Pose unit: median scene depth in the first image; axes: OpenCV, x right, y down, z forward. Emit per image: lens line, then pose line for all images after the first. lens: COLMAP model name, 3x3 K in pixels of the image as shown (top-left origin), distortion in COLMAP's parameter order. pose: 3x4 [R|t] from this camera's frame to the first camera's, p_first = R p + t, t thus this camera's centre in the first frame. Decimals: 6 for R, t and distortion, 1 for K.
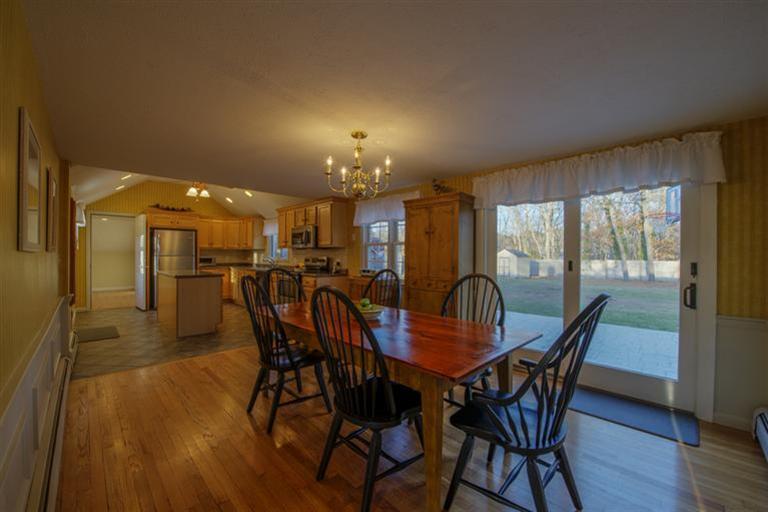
lens RADIAL K [[306.2, 0, 384.0], [0, 306.2, 256.0], [0, 0, 1]] dist [-0.013072, -0.000614]
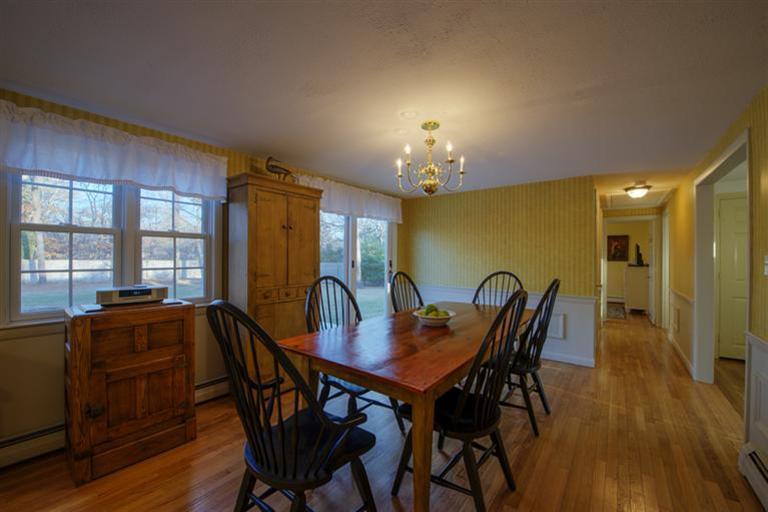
lens RADIAL K [[306.2, 0, 384.0], [0, 306.2, 256.0], [0, 0, 1]] dist [-0.013072, -0.000614]
pose [[-0.139162, -0.003277, 0.990264, -0.356902], [-0.005734, 0.999980, 0.002503, -0.004708], [-0.990253, -0.005330, -0.139178, 0.463435]]
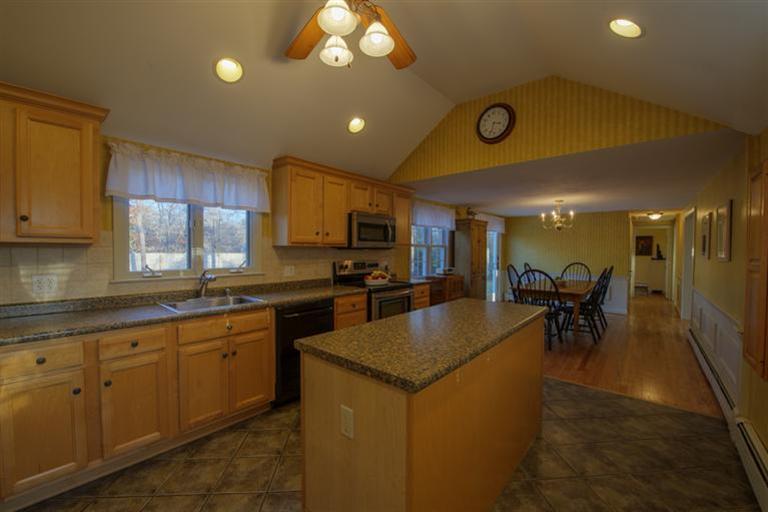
lens RADIAL K [[300.5, 0, 384.0], [0, 300.5, 256.0], [0, 0, 1]] dist [-0.000907, -0.011302]
pose [[-0.073462, -0.030197, 0.996841, -0.743098], [-0.005676, 0.999538, 0.029860, -0.022870], [-0.997282, -0.003465, -0.073599, 0.841630]]
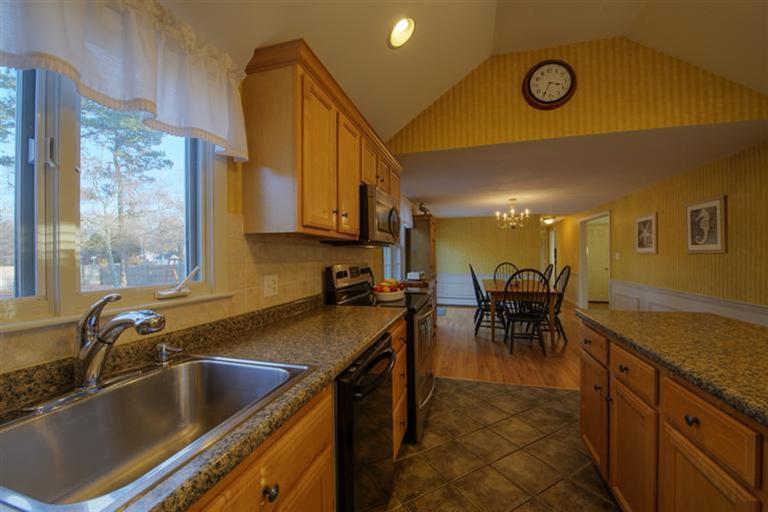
lens RADIAL K [[306.2, 0, 384.0], [0, 306.2, 256.0], [0, 0, 1]] dist [-0.013072, -0.000614]
pose [[-0.491440, -0.000105, 0.870912, -0.531029], [0.009075, 0.999945, 0.005241, -0.009360], [-0.870864, 0.010479, -0.491412, 0.986034]]
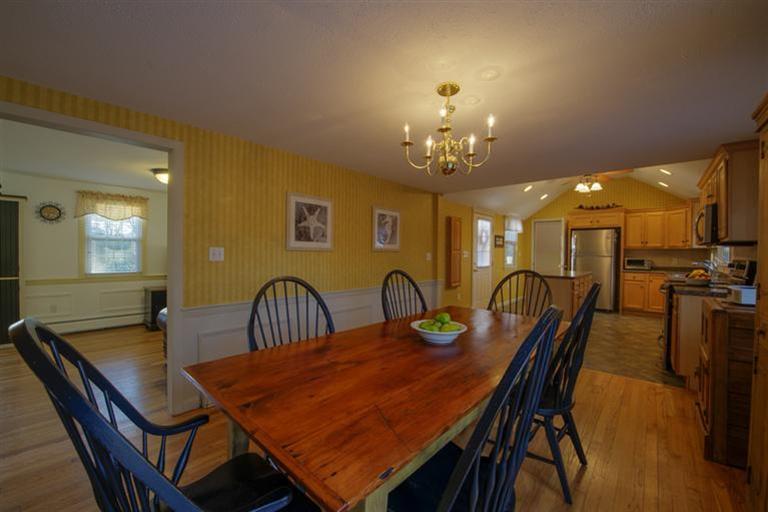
lens RADIAL K [[300.5, 0, 384.0], [0, 300.5, 256.0], [0, 0, 1]] dist [-0.000907, -0.011302]
pose [[0.055827, 0.008526, -0.998404, 0.224971], [-0.015128, 0.999856, 0.007693, 0.000497], [0.998326, 0.014674, 0.055948, 0.299287]]
